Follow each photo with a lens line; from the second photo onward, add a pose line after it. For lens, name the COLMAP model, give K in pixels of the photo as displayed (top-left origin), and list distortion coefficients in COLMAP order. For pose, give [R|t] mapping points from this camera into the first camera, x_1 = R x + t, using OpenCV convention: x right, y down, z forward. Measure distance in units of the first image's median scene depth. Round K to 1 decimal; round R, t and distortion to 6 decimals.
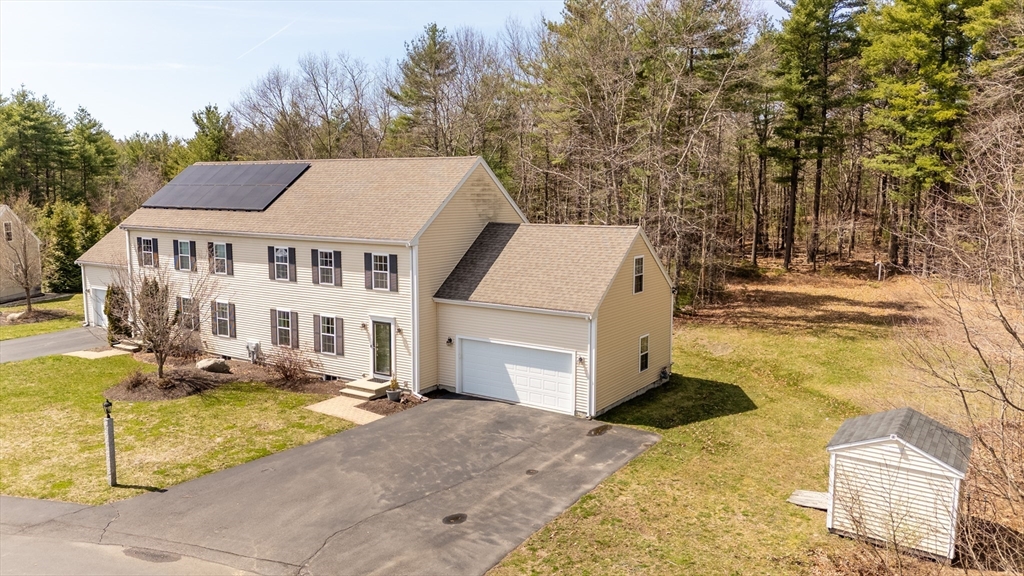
lens RADIAL K [[741.6, 0, 512.0], [0, 741.6, 288.0], [0, 0, 1]] dist [0.093657, -0.088558]
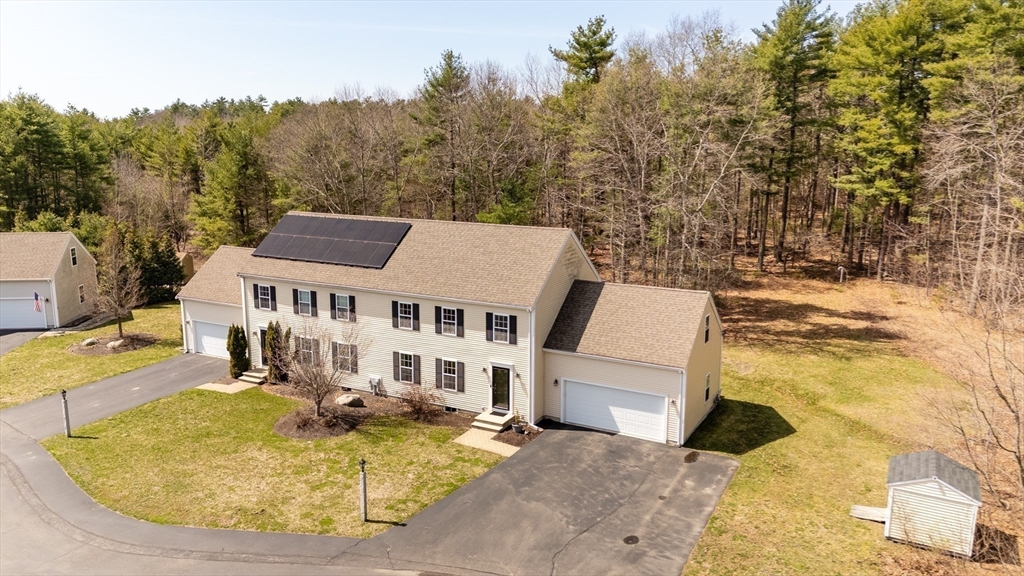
lens RADIAL K [[741.6, 0, 512.0], [0, 741.6, 288.0], [0, 0, 1]] dist [0.093657, -0.088558]
pose [[0.995497, -0.015836, 0.093456, -0.271463], [0.010202, 0.998119, 0.060457, -0.163055], [-0.094238, -0.059232, 0.993786, -0.230869]]
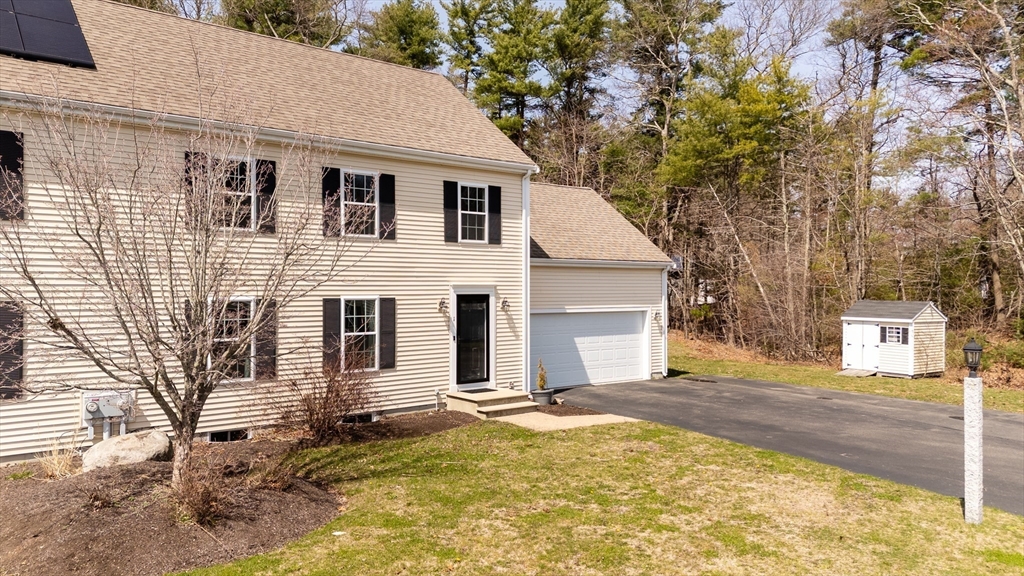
lens RADIAL K [[746.2, 0, 539.5], [0, 746.2, 286.4], [0, 0, 1]] dist [0.094159, -0.089103]
pose [[0.285979, -0.005258, 0.958221, -0.753743], [0.120708, 0.992217, -0.030580, 0.064254], [-0.950603, 0.124410, 0.284388, 0.772519]]
